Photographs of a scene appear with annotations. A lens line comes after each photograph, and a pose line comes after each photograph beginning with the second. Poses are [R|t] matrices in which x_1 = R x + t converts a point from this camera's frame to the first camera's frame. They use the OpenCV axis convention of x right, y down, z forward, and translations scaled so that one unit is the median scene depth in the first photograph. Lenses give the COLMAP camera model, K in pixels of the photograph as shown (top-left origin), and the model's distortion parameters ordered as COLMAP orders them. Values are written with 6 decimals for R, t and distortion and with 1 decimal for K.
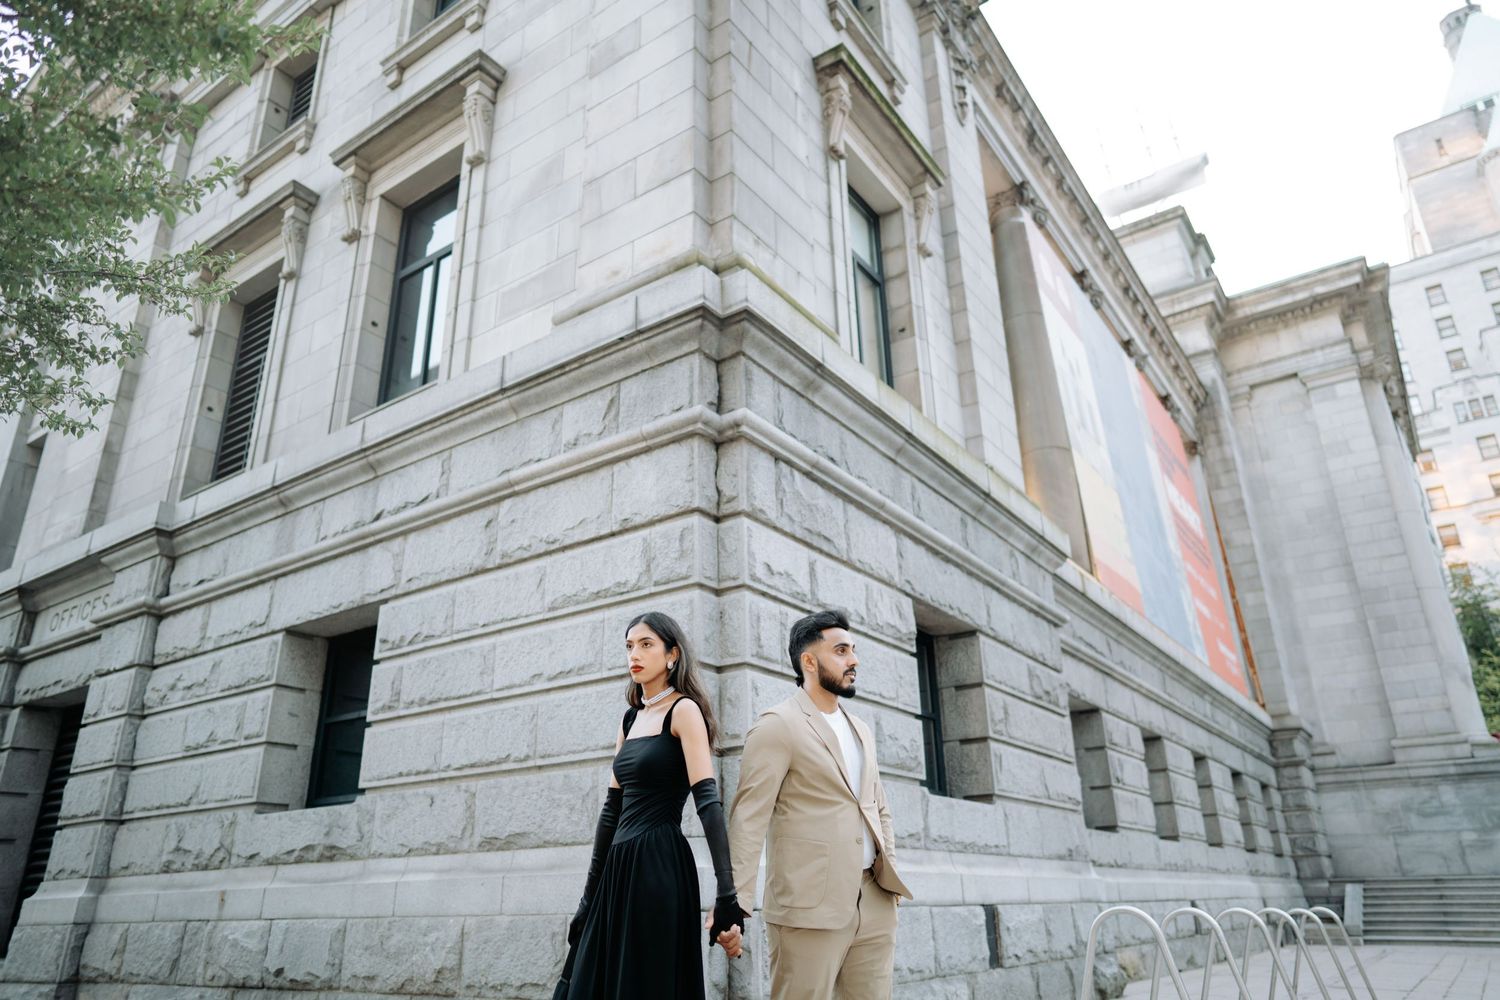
lens RADIAL K [[991.0, 0, 746.3], [0, 991.0, 506.6], [0, 0, 1]] dist [-0.039713, 0.050151]
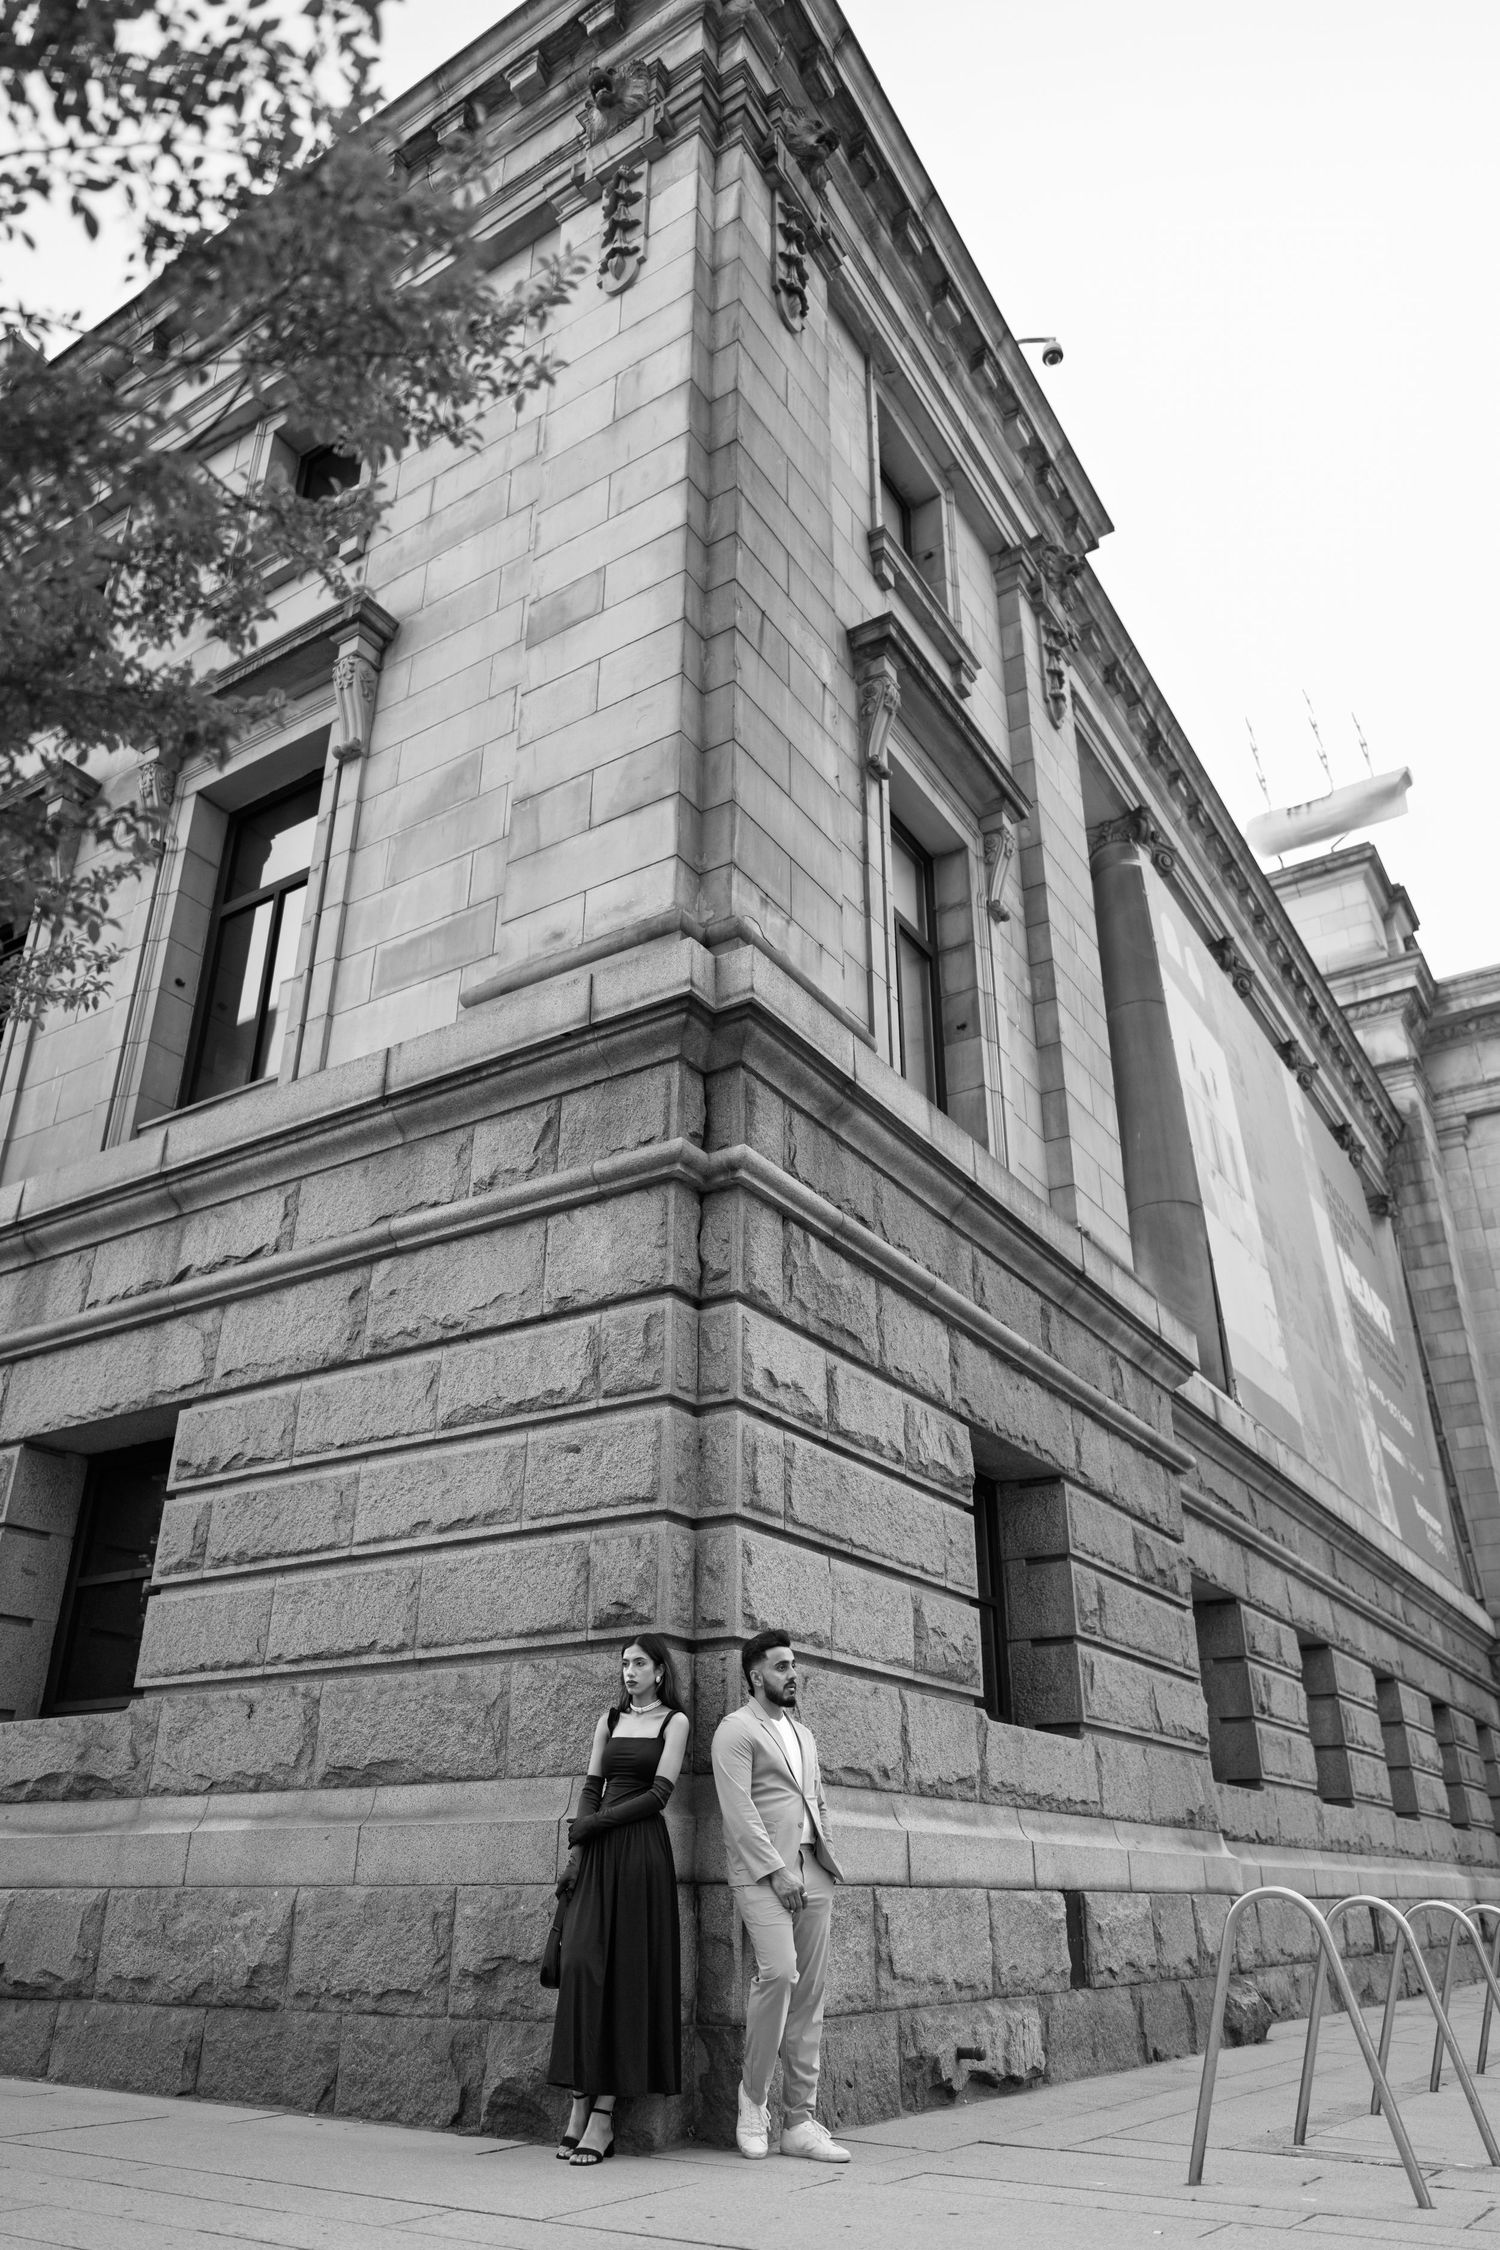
lens RADIAL K [[1532.4, 0, 754.7], [0, 1532.4, 1176.6], [0, 0, 1]] dist [-0.000275, 0.000546]
pose [[0.998514, 0.040285, 0.036703, -0.026014], [-0.038159, 0.997651, -0.056892, -0.012763], [-0.038909, 0.055407, 0.997705, -0.057597]]
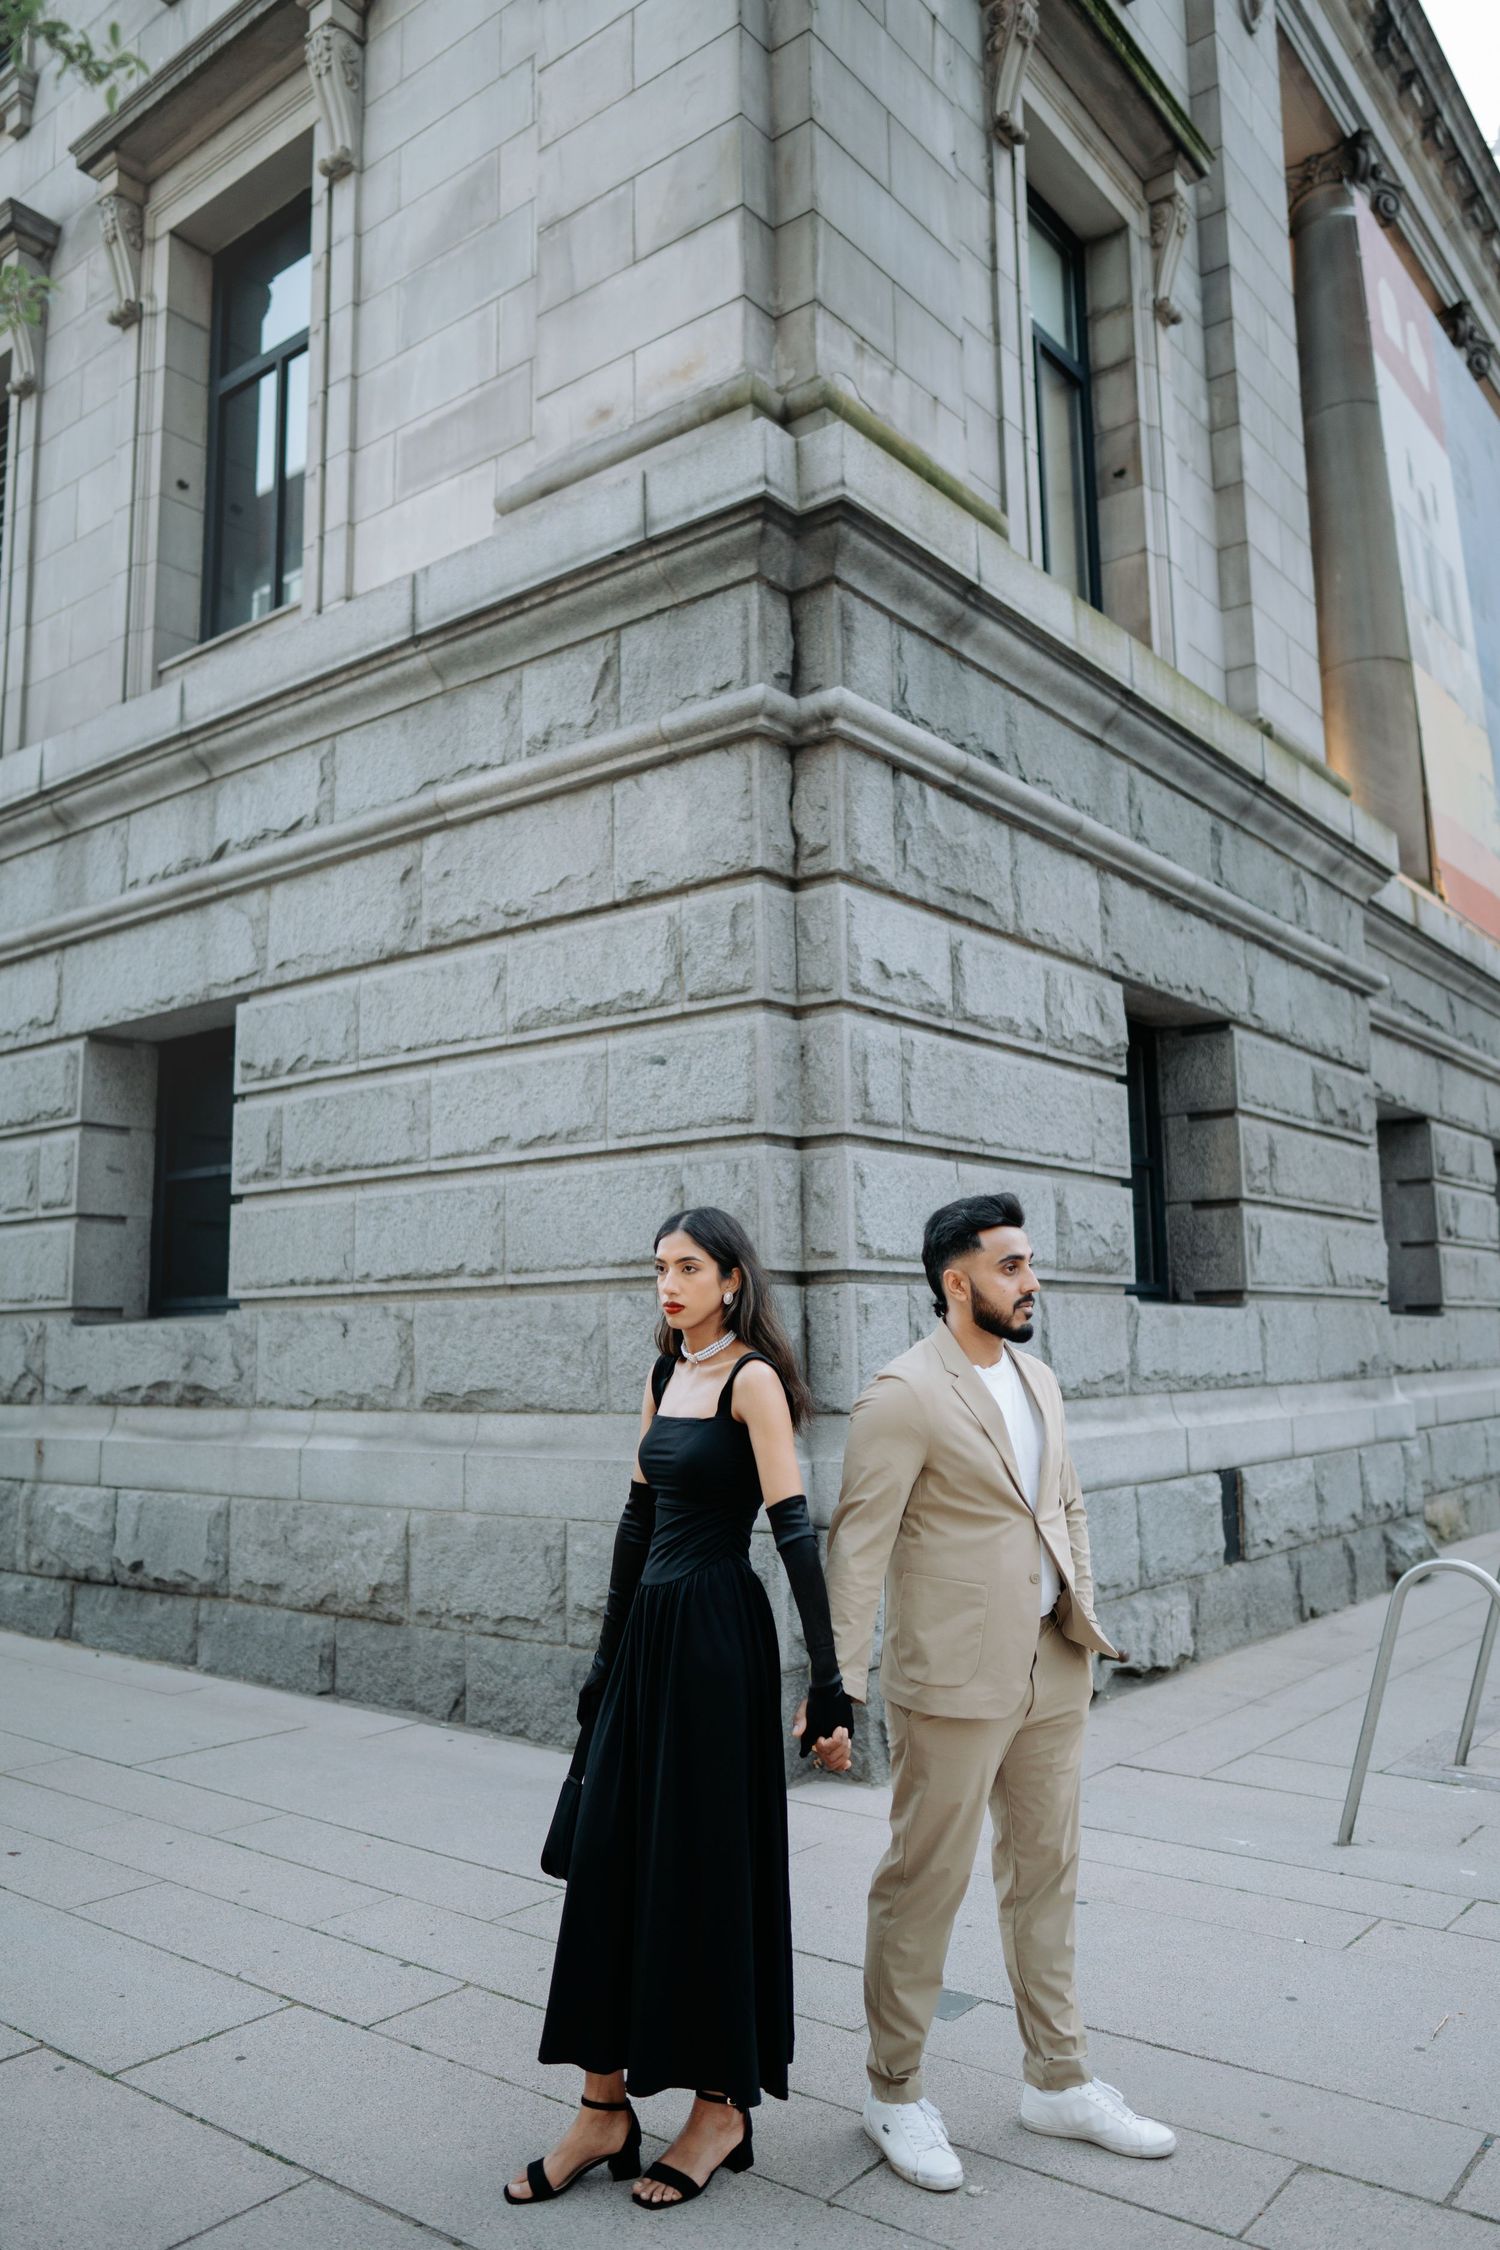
lens RADIAL K [[1646.9, 0, 755.6], [0, 1646.9, 1104.2], [0, 0, 1]] dist [-0.042092, 0.054918]
pose [[0.998835, -0.003359, -0.048141, -0.004405], [0.014663, 0.971537, 0.236434, -0.071850], [0.045976, -0.236864, 0.970454, 0.021472]]
